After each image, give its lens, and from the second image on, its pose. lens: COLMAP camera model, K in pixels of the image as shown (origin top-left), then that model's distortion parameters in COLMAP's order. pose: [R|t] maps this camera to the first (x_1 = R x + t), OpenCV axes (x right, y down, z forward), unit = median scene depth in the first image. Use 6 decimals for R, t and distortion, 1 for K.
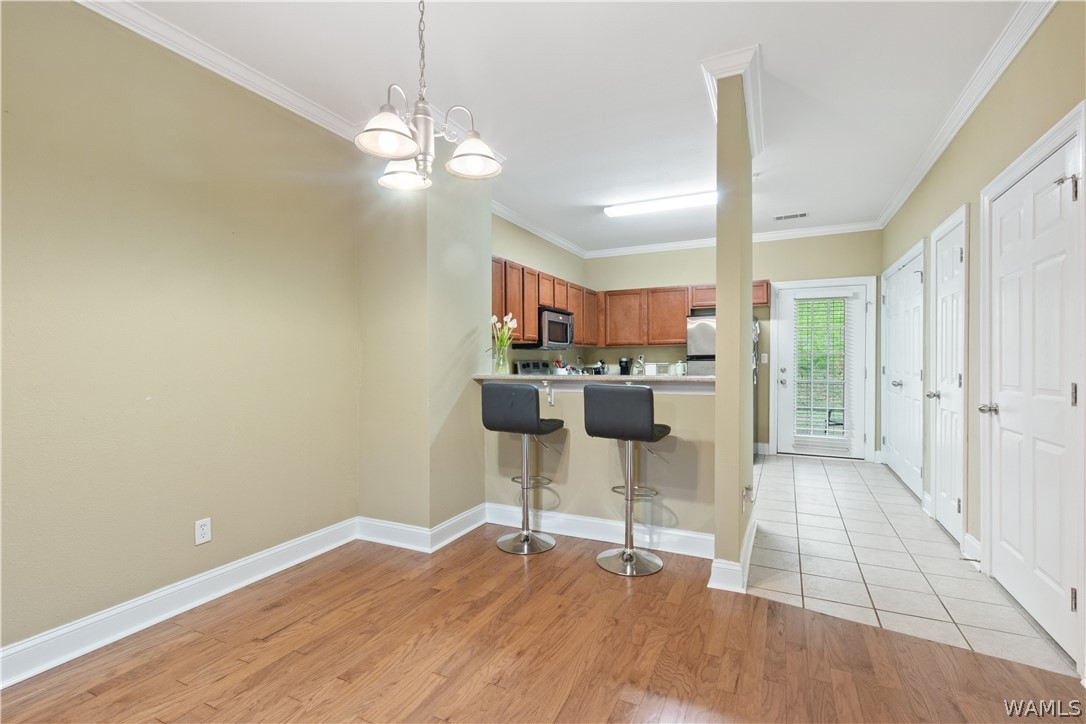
lens RADIAL K [[504.1, 0, 538.7], [0, 504.1, 361.7], [0, 0, 1]] dist [0.003452, 0.000171]
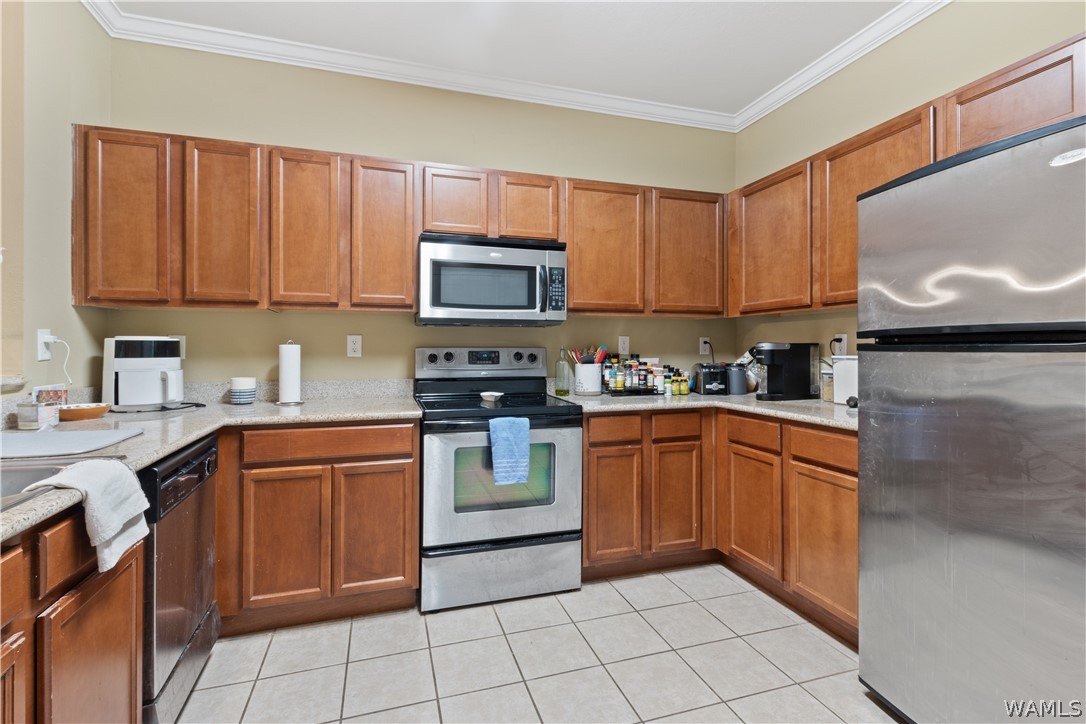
lens RADIAL K [[505.7, 0, 545.1], [0, 505.7, 341.8], [0, 0, 1]] dist [0.004154, 0.000436]
pose [[0.691066, -0.002988, -0.722785, 0.399808], [-0.006248, 0.999929, -0.010109, -0.003026], [0.722764, 0.011502, 0.690999, 0.699725]]
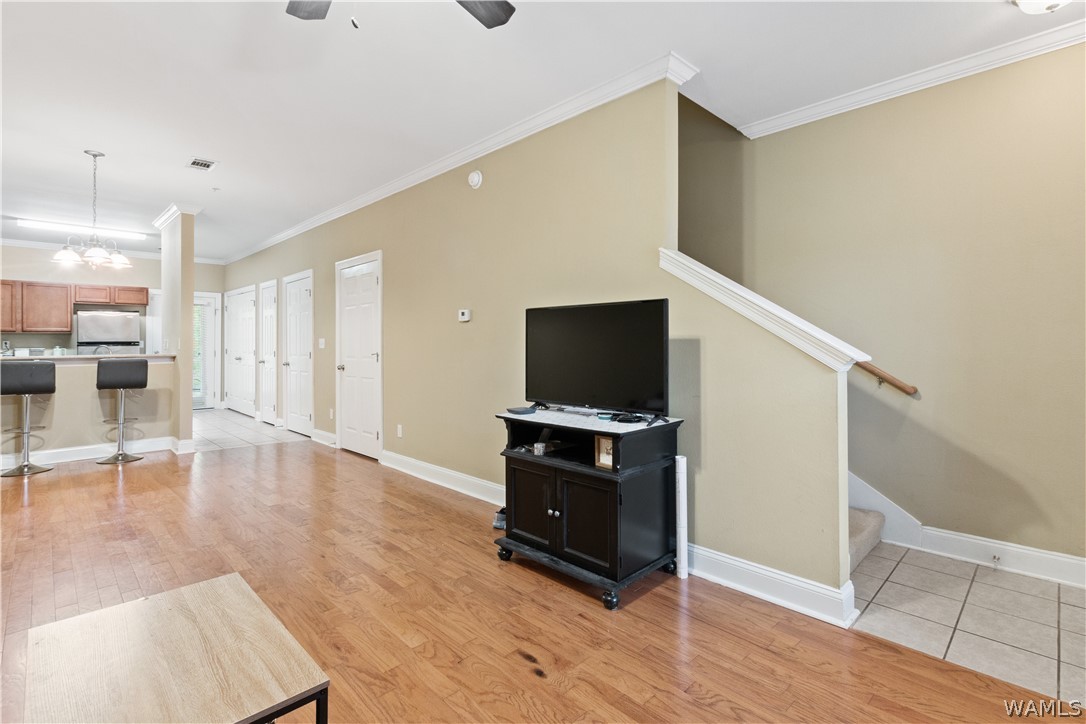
lens RADIAL K [[505.7, 0, 545.1], [0, 505.7, 341.8], [0, 0, 1]] dist [0.004154, 0.000436]
pose [[0.331601, 0.003503, 0.943413, -0.529107], [0.006324, 0.999962, -0.005935, 0.002152], [-0.943399, 0.007934, 0.331566, -0.525918]]
